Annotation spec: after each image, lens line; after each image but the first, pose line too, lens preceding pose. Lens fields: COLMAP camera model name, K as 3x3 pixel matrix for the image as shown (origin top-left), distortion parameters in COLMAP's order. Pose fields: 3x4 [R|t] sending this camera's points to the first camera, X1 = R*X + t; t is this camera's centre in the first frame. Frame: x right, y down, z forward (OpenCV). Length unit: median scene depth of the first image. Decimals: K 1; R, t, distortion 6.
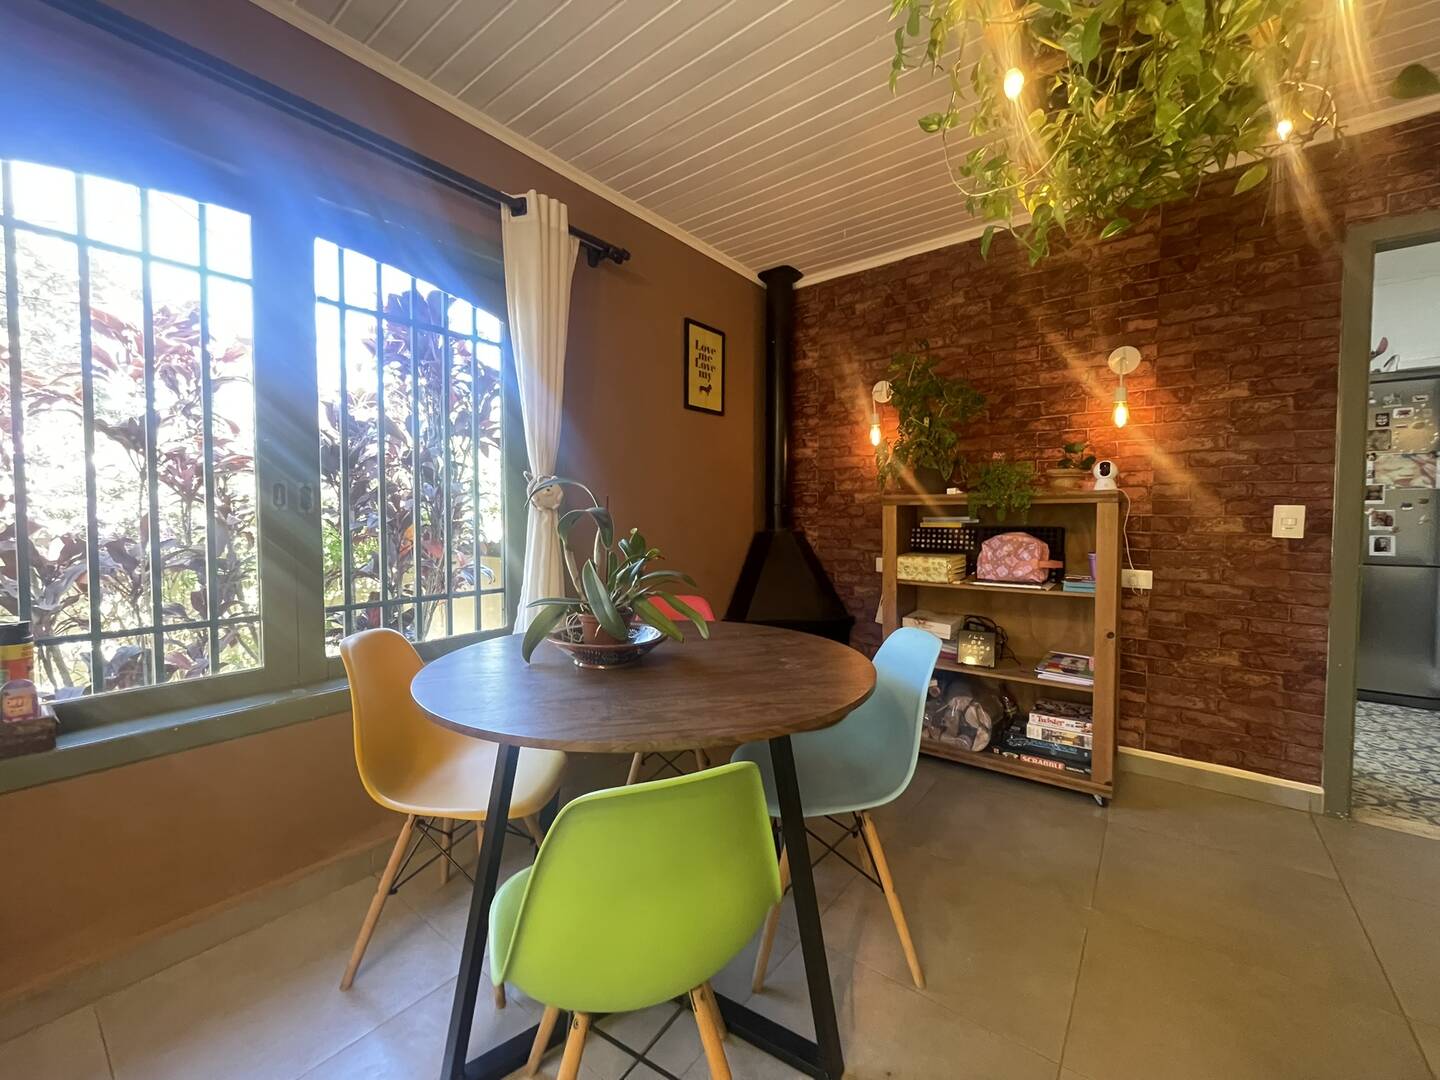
lens RADIAL K [[581.3, 0, 714.5], [0, 581.3, 532.6], [0, 0, 1]] dist [-0.004452, 0.000101]
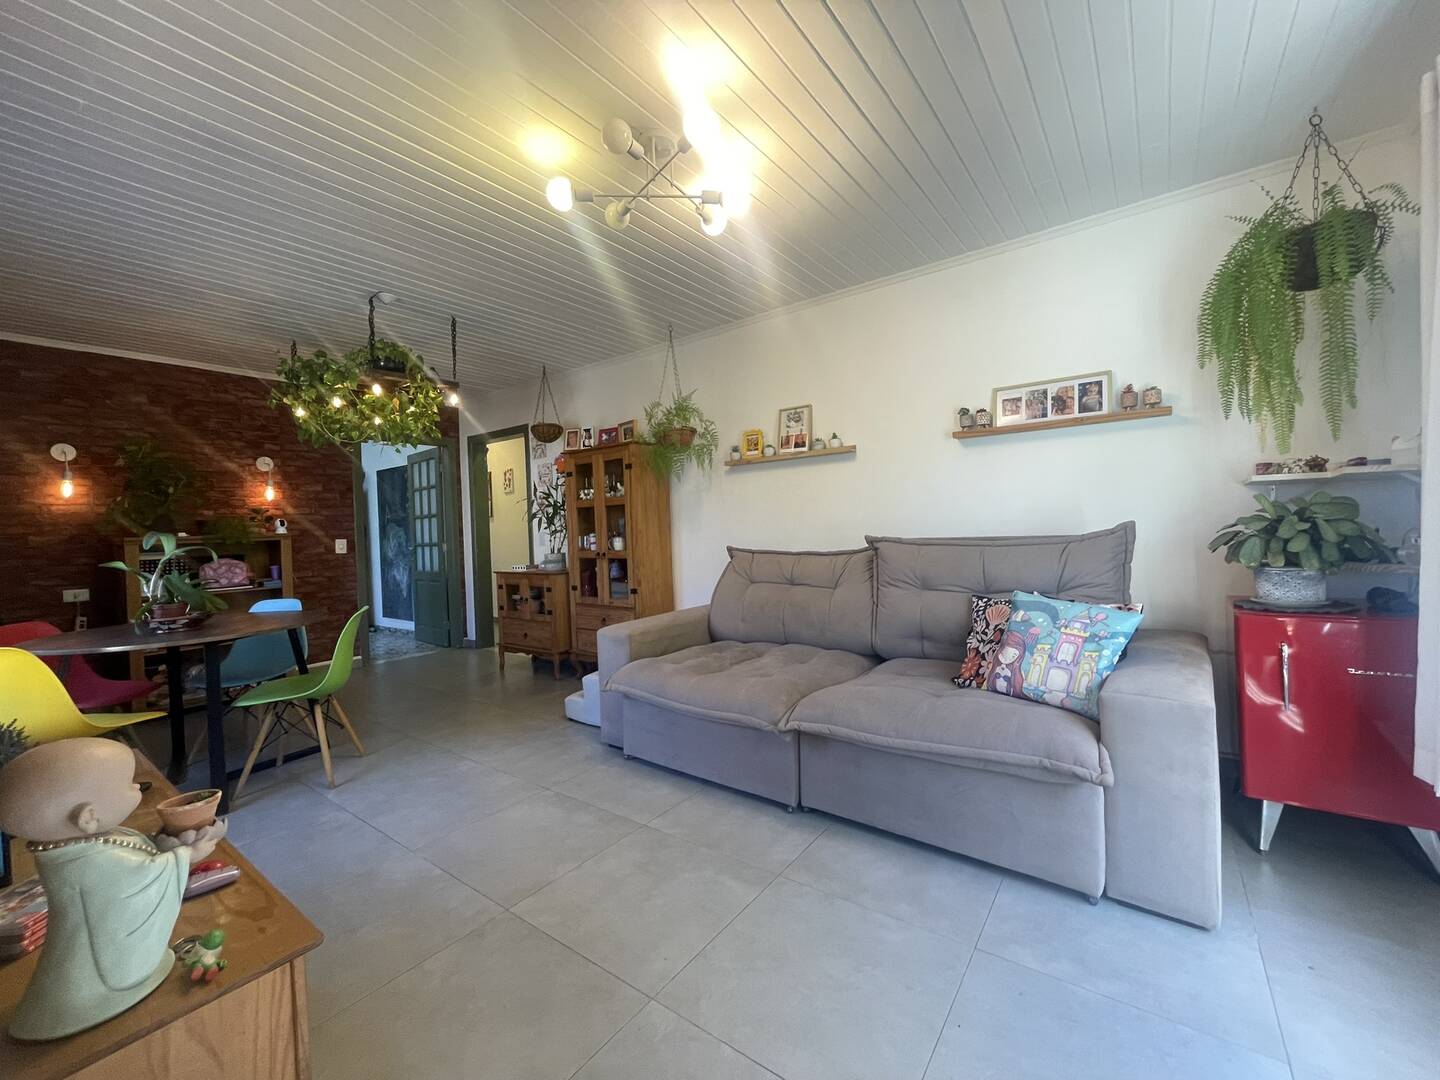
lens RADIAL K [[581.3, 0, 717.3], [0, 581.3, 536.4], [0, 0, 1]] dist [-0.004452, 0.000101]
pose [[-0.019200, -0.010250, 0.999763, -1.323617], [0.071858, 0.997347, 0.011605, 0.021535], [-0.997230, 0.072064, -0.018413, -0.449972]]
